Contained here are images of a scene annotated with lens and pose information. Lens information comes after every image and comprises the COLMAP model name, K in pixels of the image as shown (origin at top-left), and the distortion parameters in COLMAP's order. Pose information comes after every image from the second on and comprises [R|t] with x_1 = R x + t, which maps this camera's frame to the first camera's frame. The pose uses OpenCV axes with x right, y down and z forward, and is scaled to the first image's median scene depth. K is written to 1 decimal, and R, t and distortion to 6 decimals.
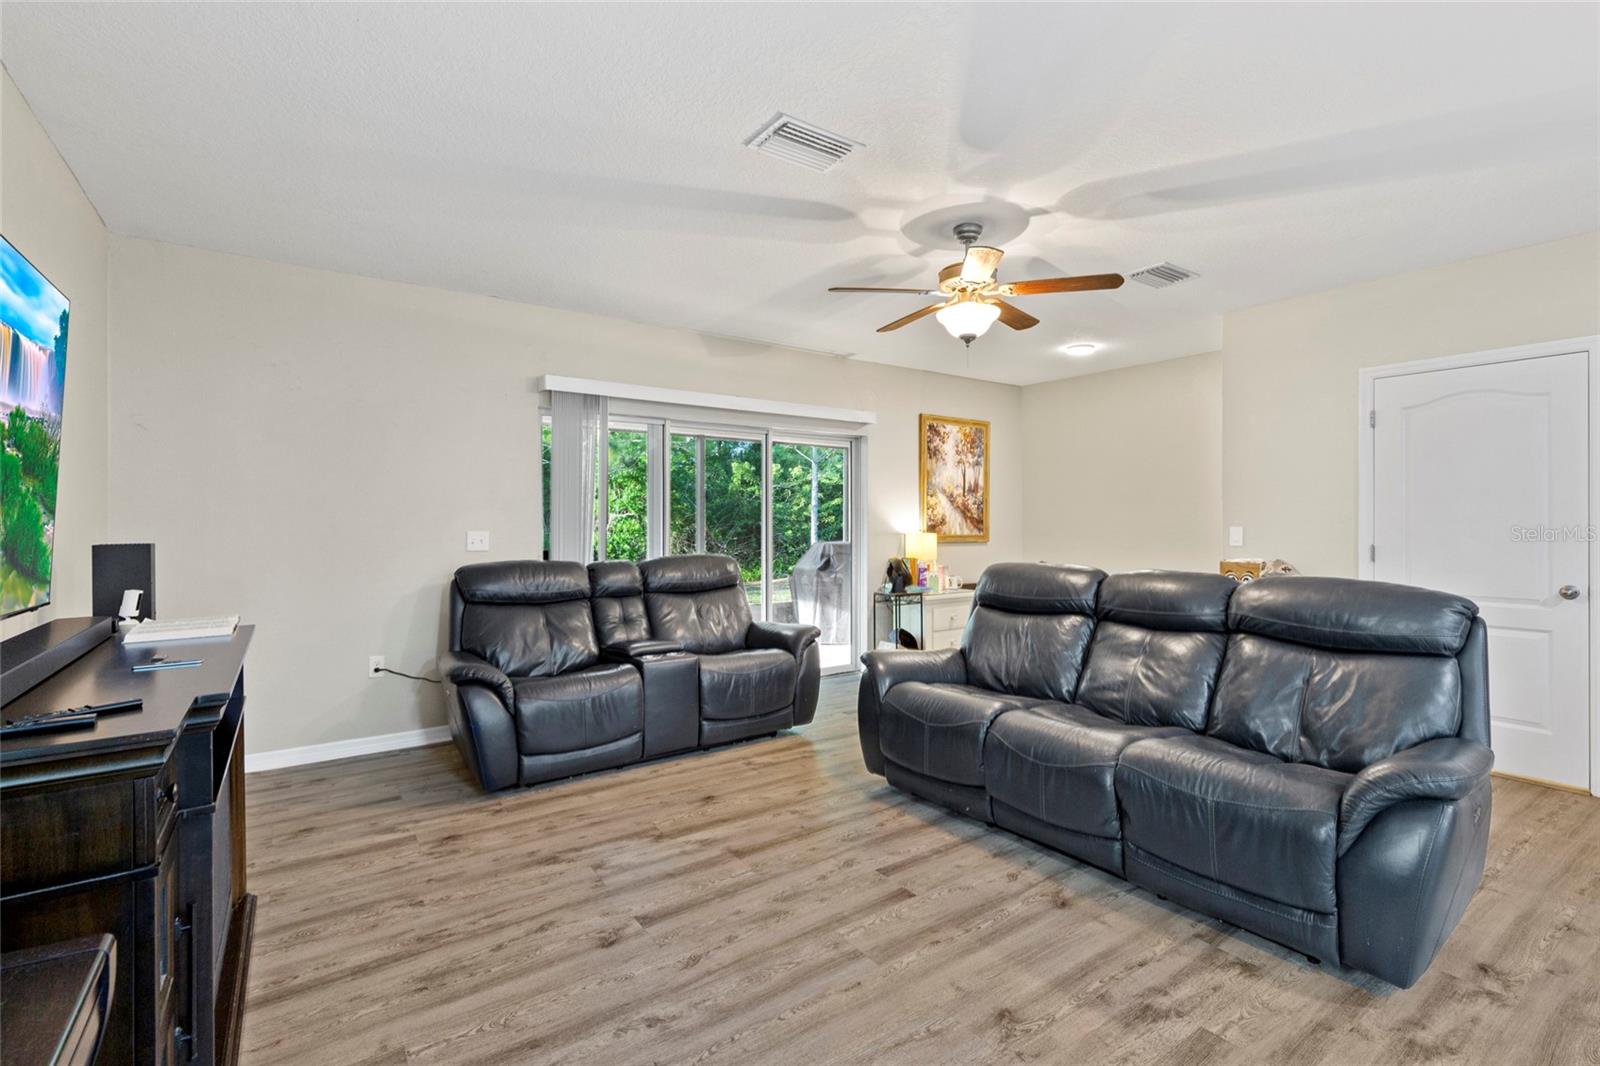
lens RADIAL K [[719.4, 0, 806.9], [0, 719.4, 523.7], [0, 0, 1]] dist [0.001892, 0.000341]
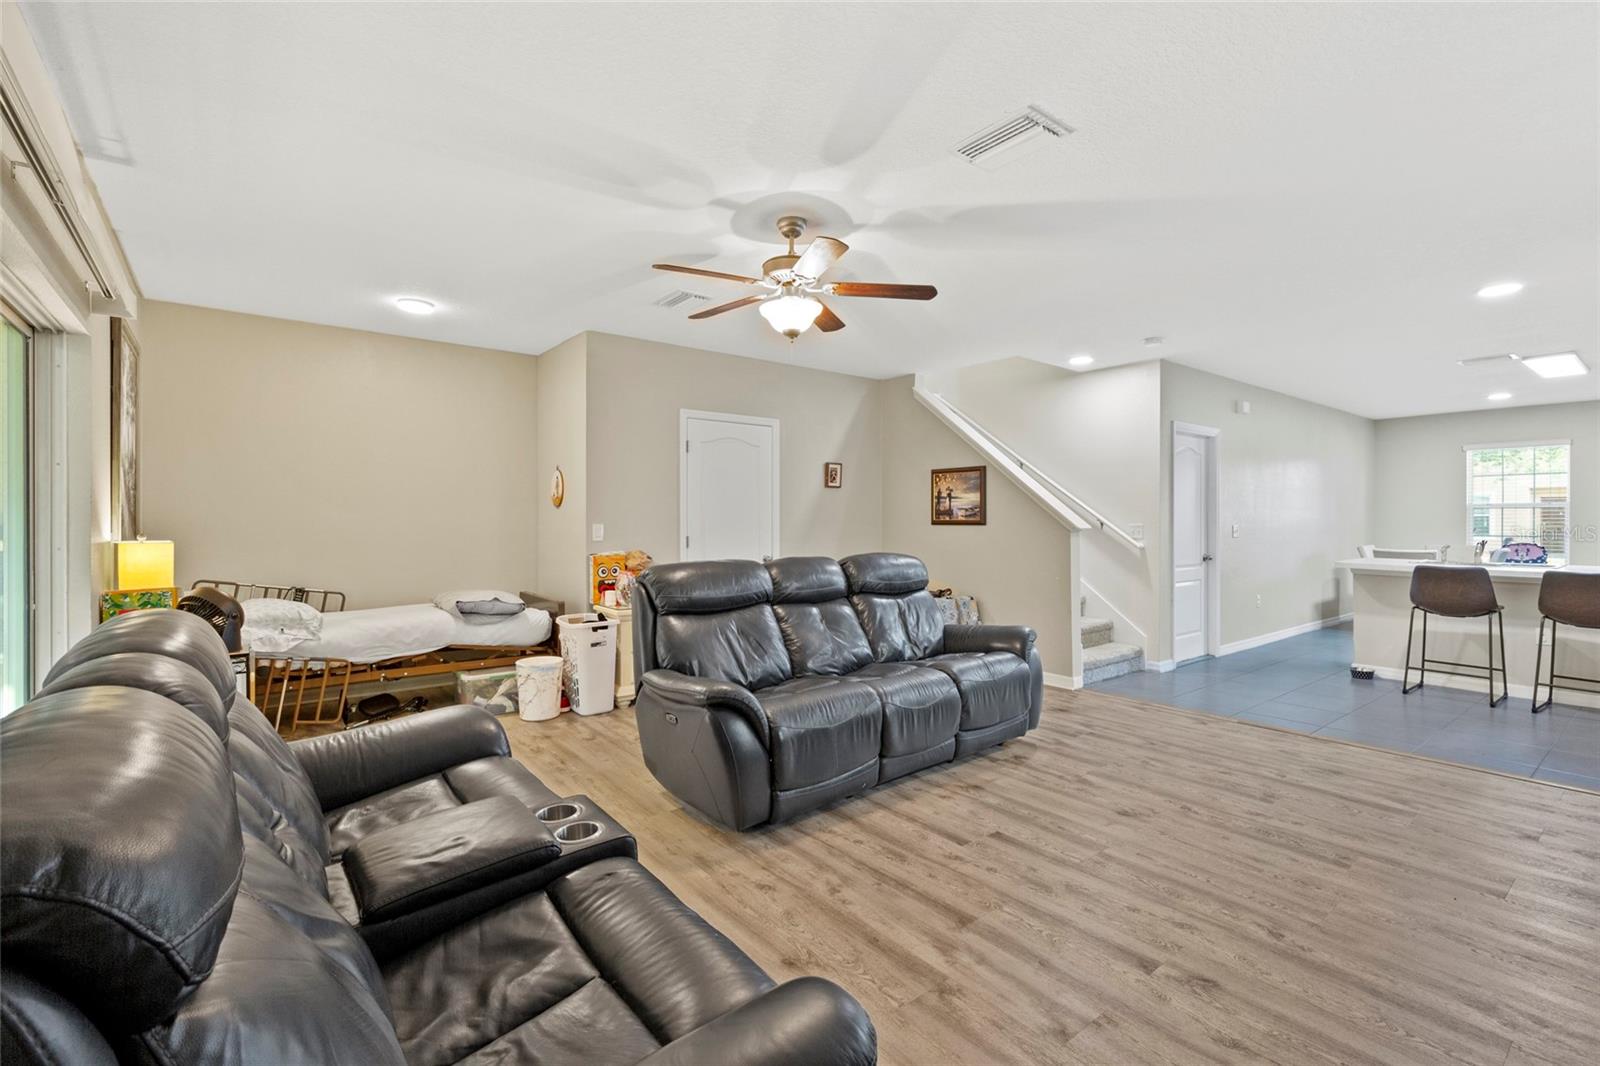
lens RADIAL K [[719.4, 0, 806.9], [0, 719.4, 523.7], [0, 0, 1]] dist [0.001892, 0.000341]
pose [[-0.052599, -0.006026, 0.998598, -0.807363], [0.003425, 0.999975, 0.006214, -0.002452], [-0.998610, 0.003747, -0.052577, 1.086622]]
